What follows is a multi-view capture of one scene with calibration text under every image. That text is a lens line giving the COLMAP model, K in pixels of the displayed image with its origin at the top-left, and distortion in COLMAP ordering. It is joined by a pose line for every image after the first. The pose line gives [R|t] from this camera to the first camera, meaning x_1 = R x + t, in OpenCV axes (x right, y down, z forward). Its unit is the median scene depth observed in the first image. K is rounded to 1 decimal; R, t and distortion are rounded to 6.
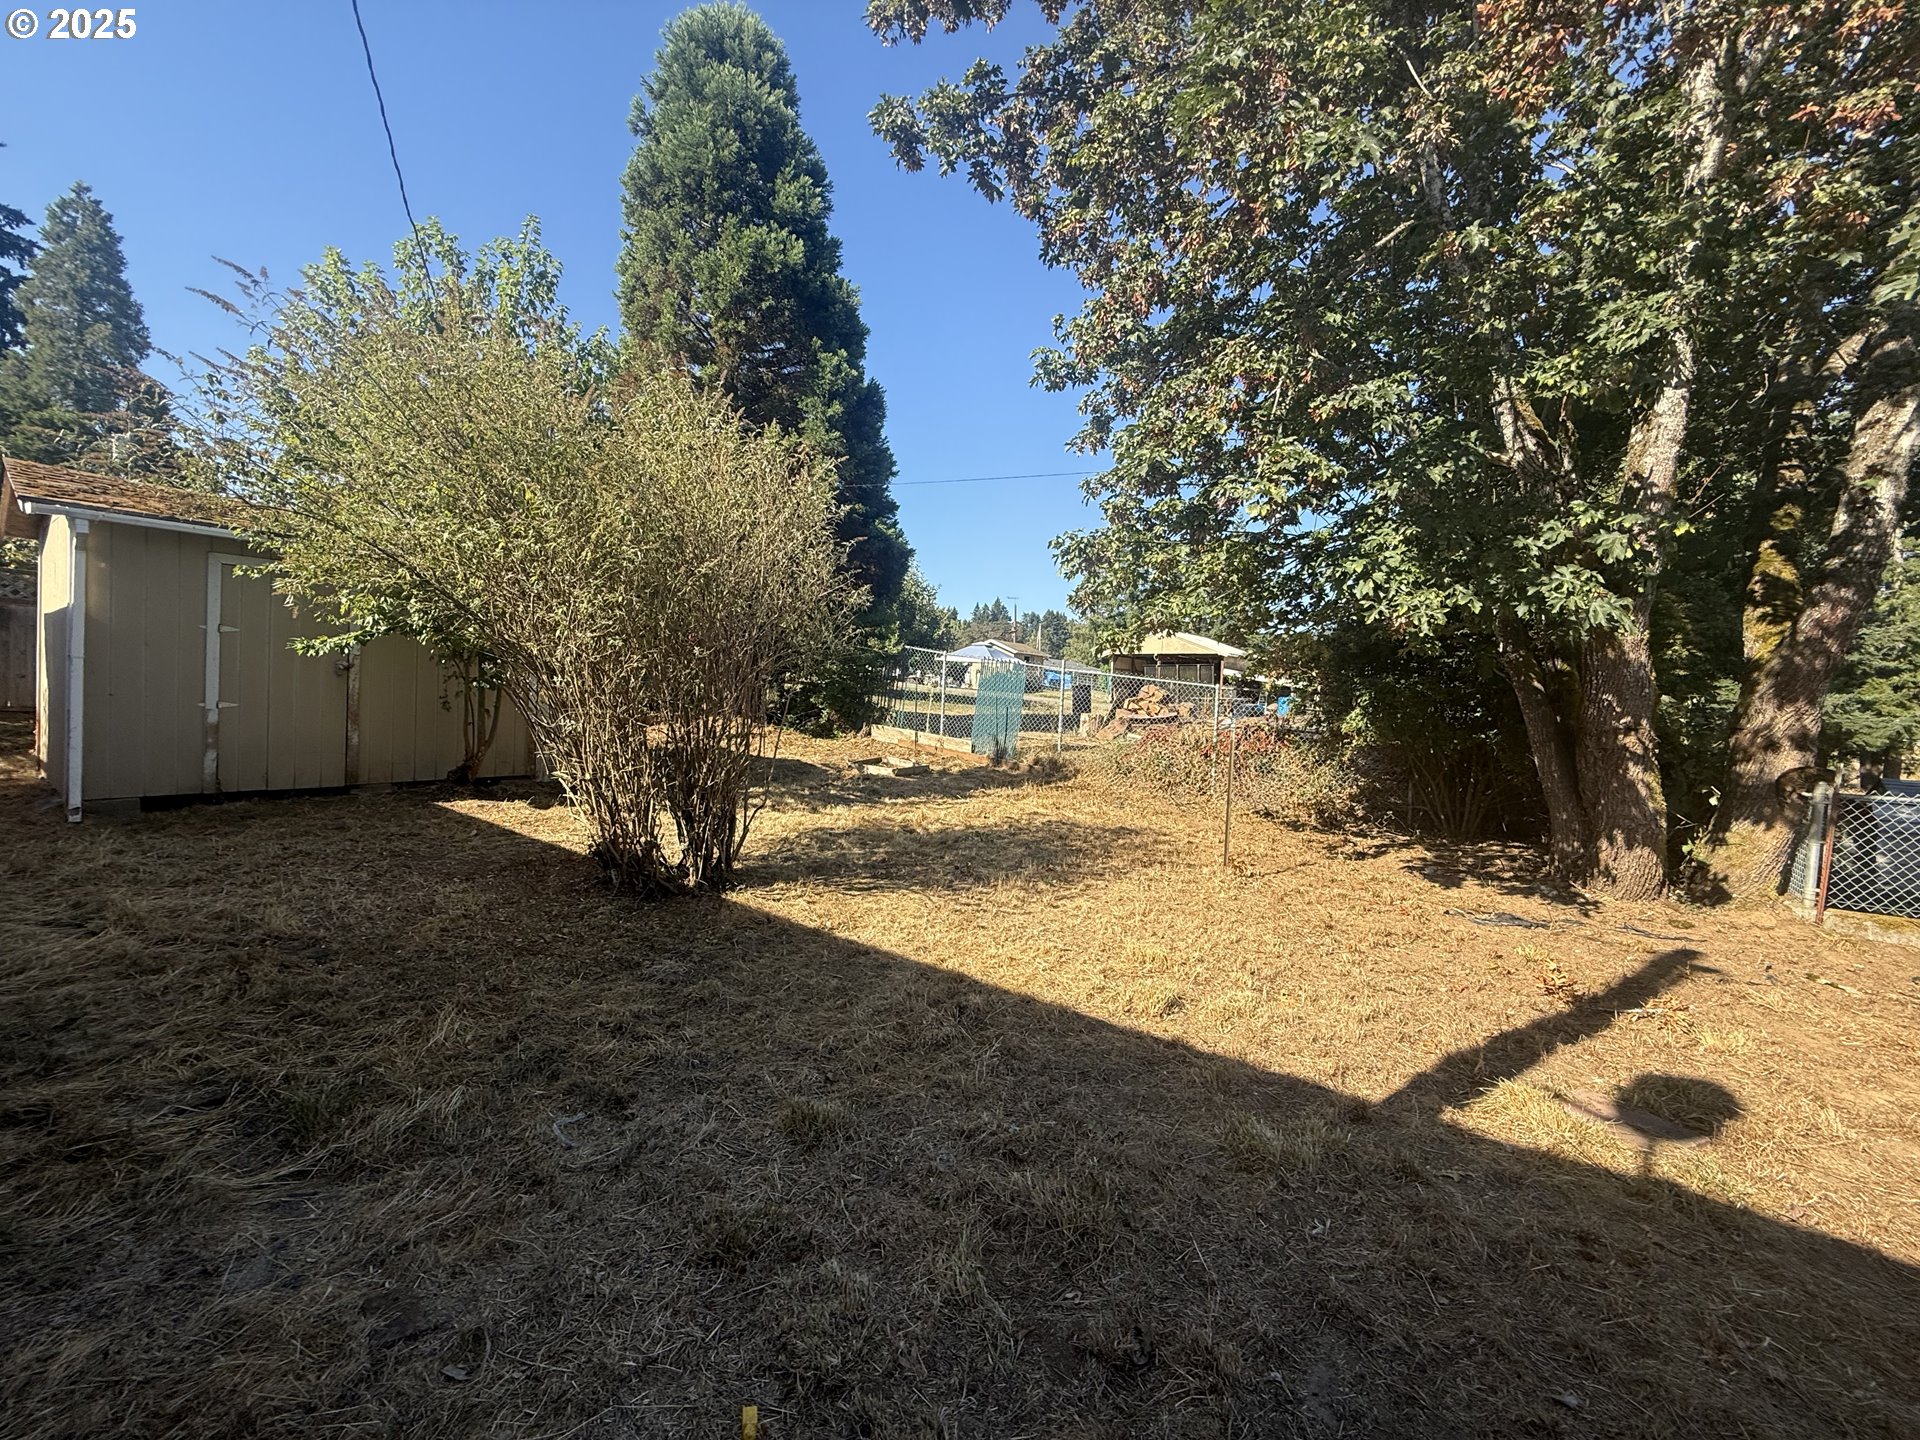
lens RADIAL K [[760.7, 0, 951.1], [0, 760.7, 718.4], [0, 0, 1]] dist [-0.002581, 0.000283]
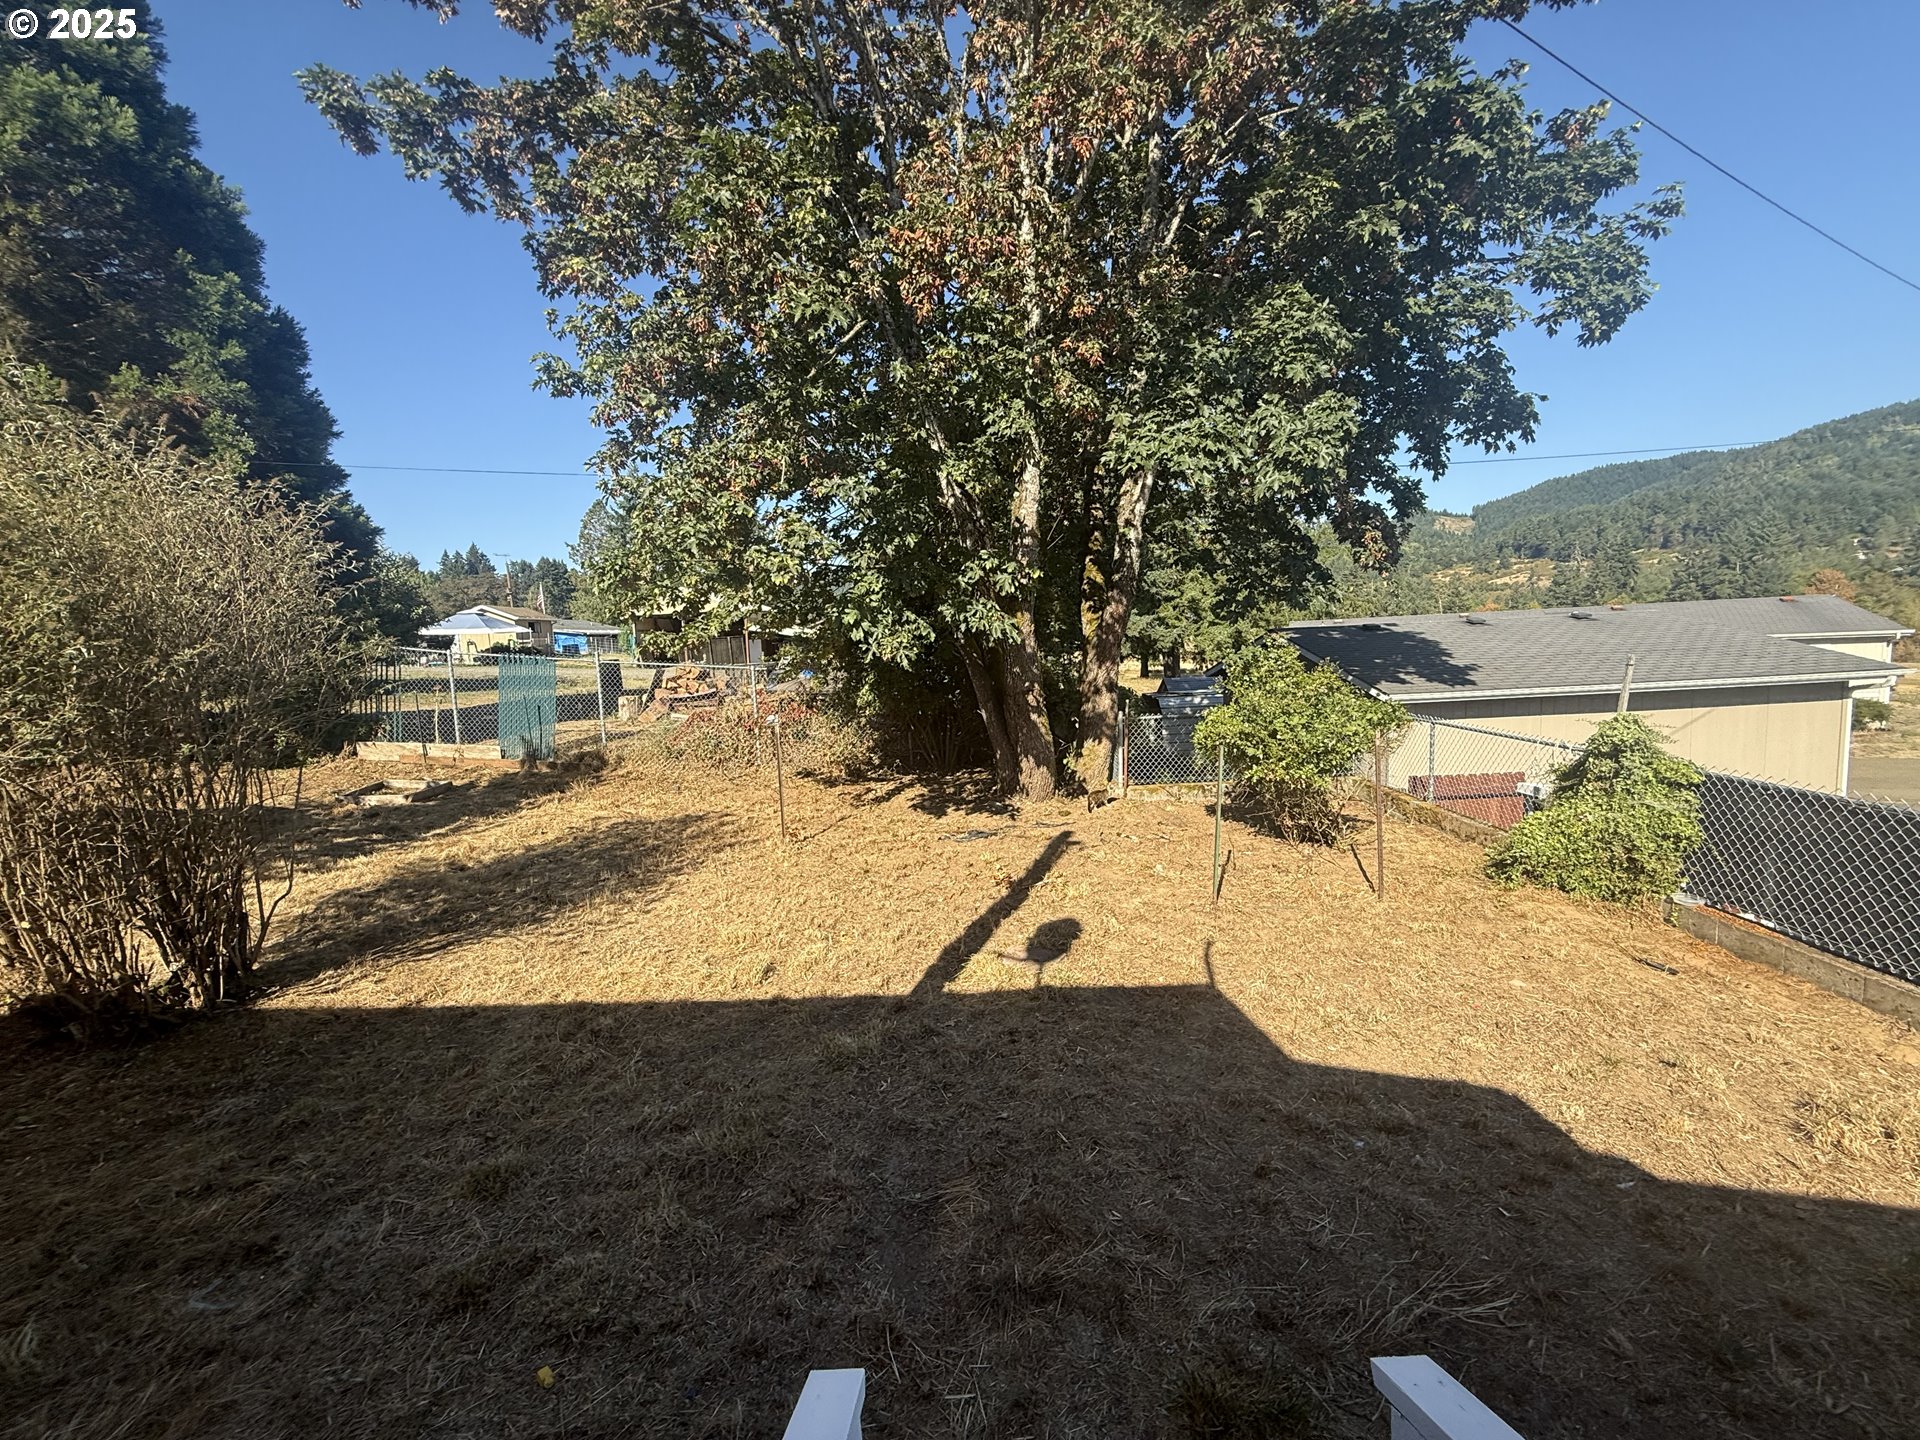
lens RADIAL K [[760.7, 0, 951.1], [0, 760.7, 718.4], [0, 0, 1]] dist [-0.002581, 0.000283]
pose [[0.819595, -0.133912, 0.557074, -0.072298], [0.095025, 0.990607, 0.098322, -0.091470], [-0.565008, -0.027649, 0.824622, -0.144800]]
